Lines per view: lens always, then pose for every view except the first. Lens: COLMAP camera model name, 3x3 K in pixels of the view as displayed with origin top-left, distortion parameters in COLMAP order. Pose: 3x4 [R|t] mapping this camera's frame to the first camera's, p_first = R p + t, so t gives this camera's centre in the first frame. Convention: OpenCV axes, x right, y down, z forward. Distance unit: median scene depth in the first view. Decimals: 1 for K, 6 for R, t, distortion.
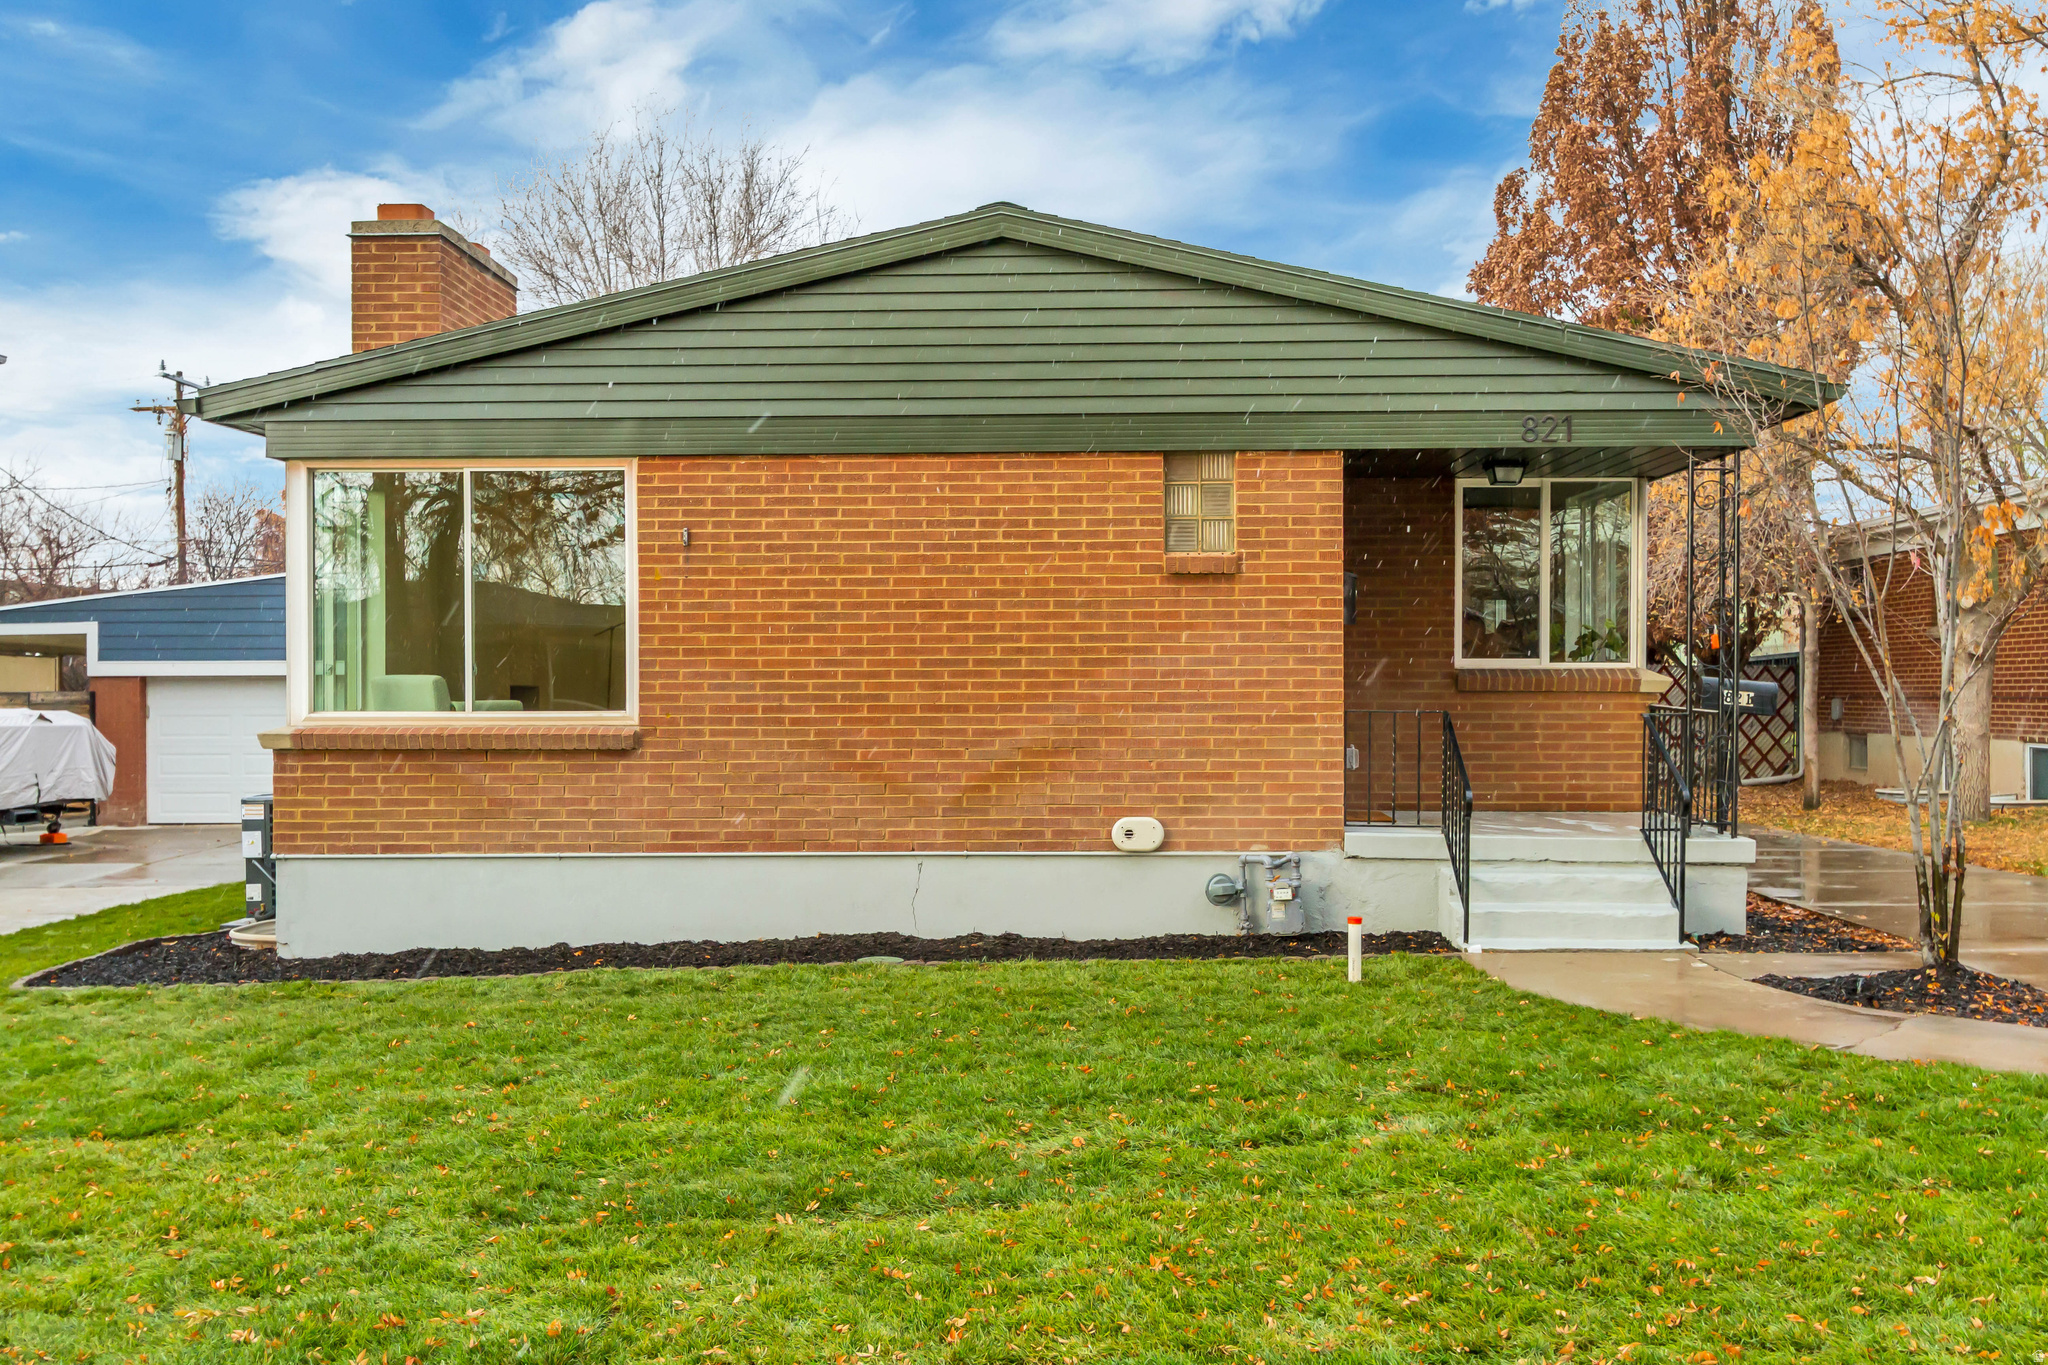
lens RADIAL K [[1958.5, 0, 1024.0], [0, 1958.5, 682.5], [0, 0, 1]] dist [0.005189, -0.001945]
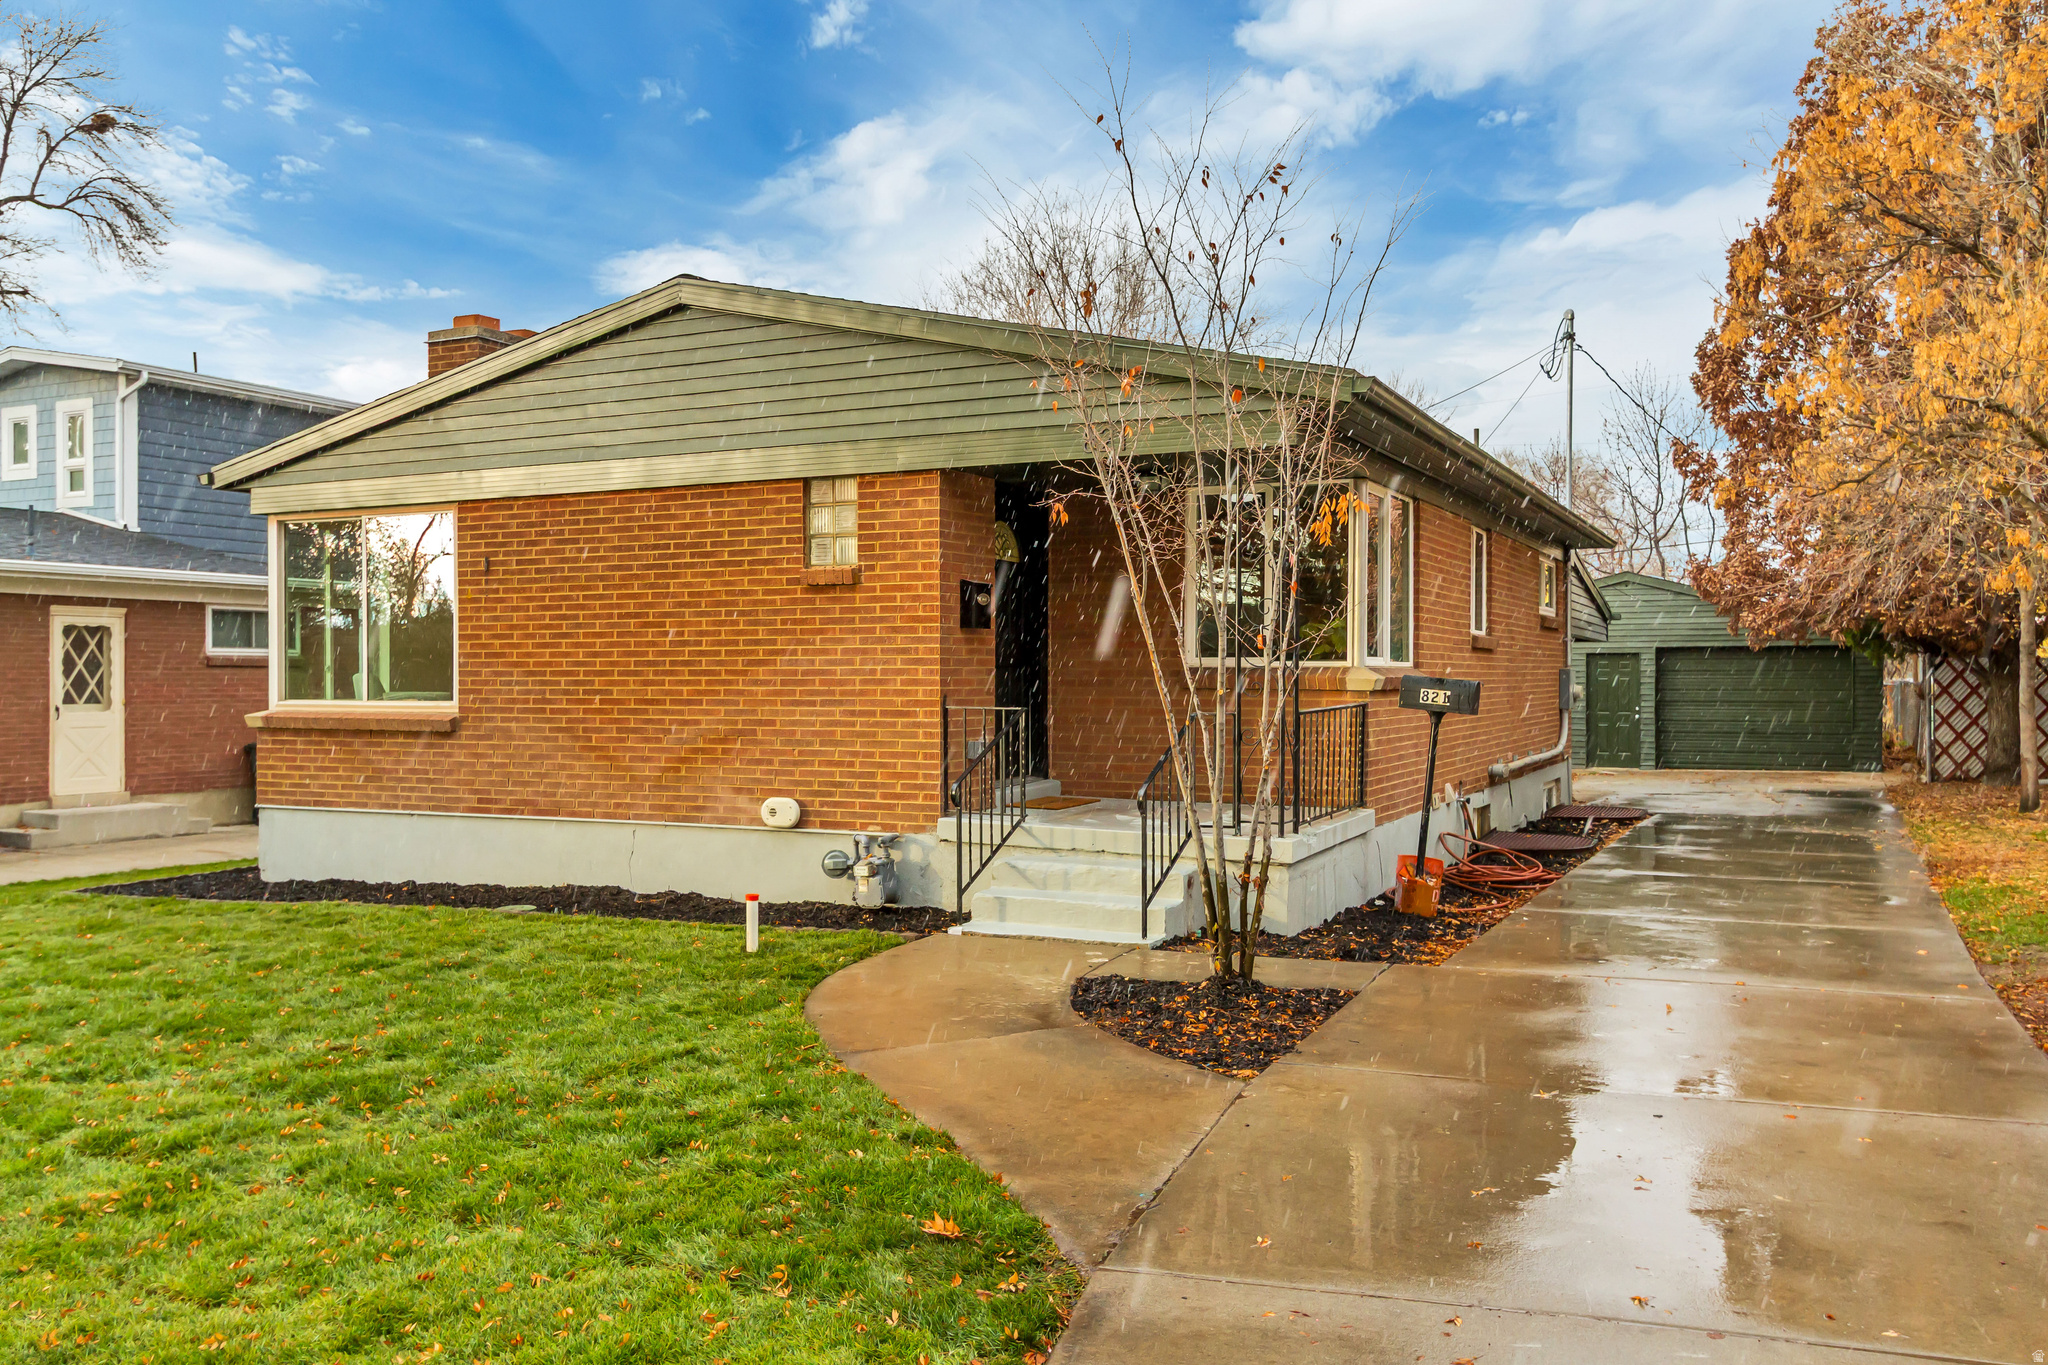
lens RADIAL K [[1675.4, 0, 1024.0], [0, 1675.4, 682.5], [0, 0, 1]] dist [-0.006539, -0.000562]
pose [[0.909723, 0.003443, -0.415201, 0.591854], [-0.000359, 0.999972, 0.007506, -0.006222], [0.415216, -0.006680, 0.909699, 0.163586]]
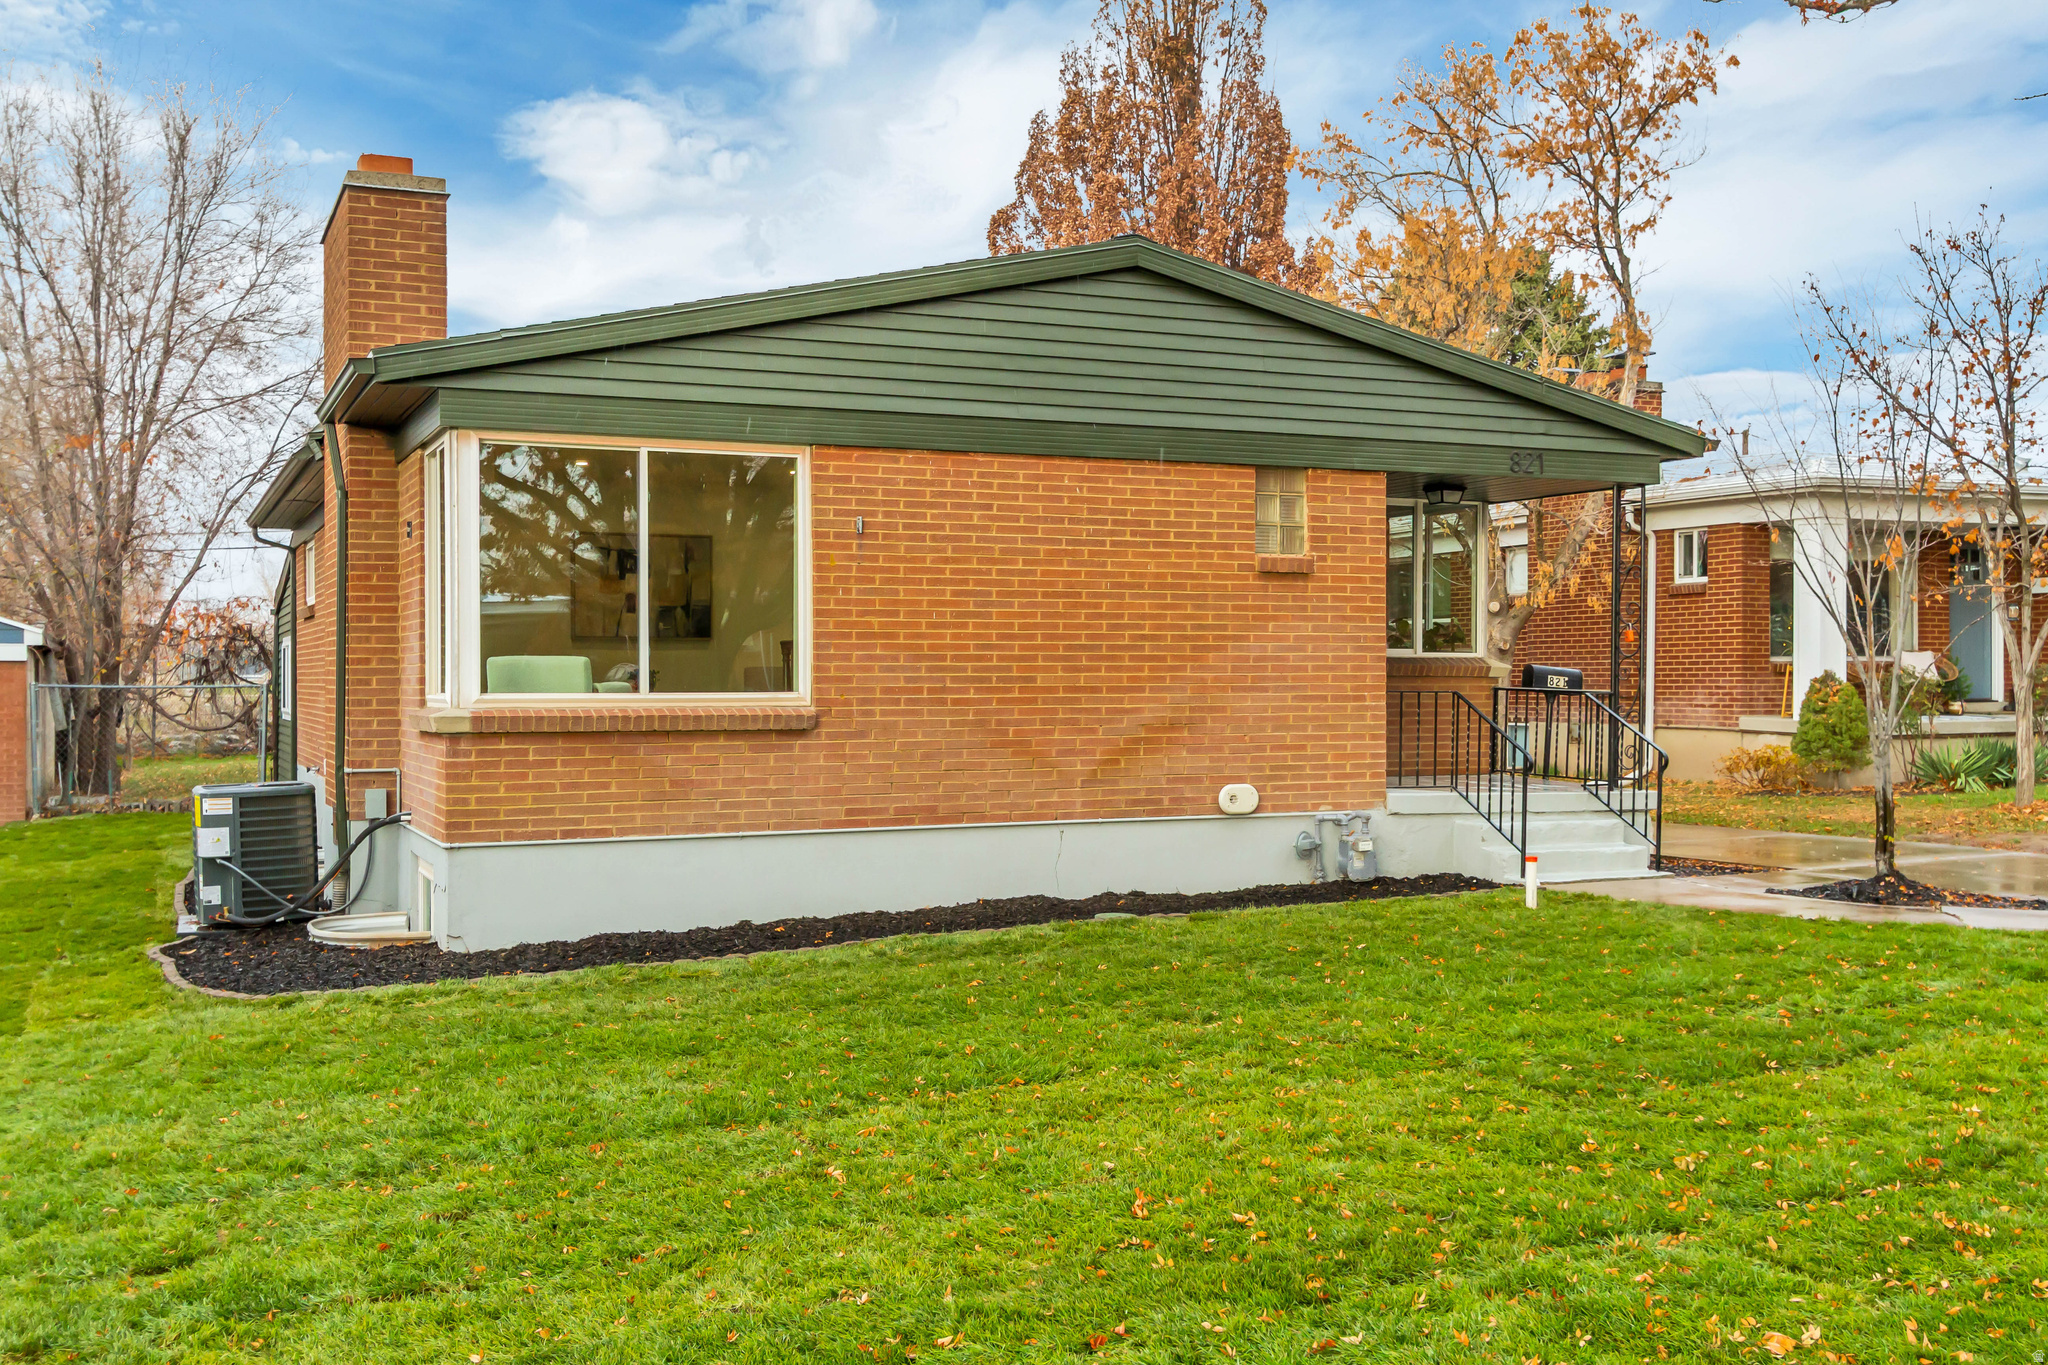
lens RADIAL K [[1958.5, 0, 1024.0], [0, 1958.5, 682.5], [0, 0, 1]] dist [0.005189, -0.001945]
pose [[0.901693, 0.000708, 0.432376, -0.545258], [-0.002243, 0.999993, 0.003041, 0.006111], [-0.432371, -0.003712, 0.901688, 0.022862]]
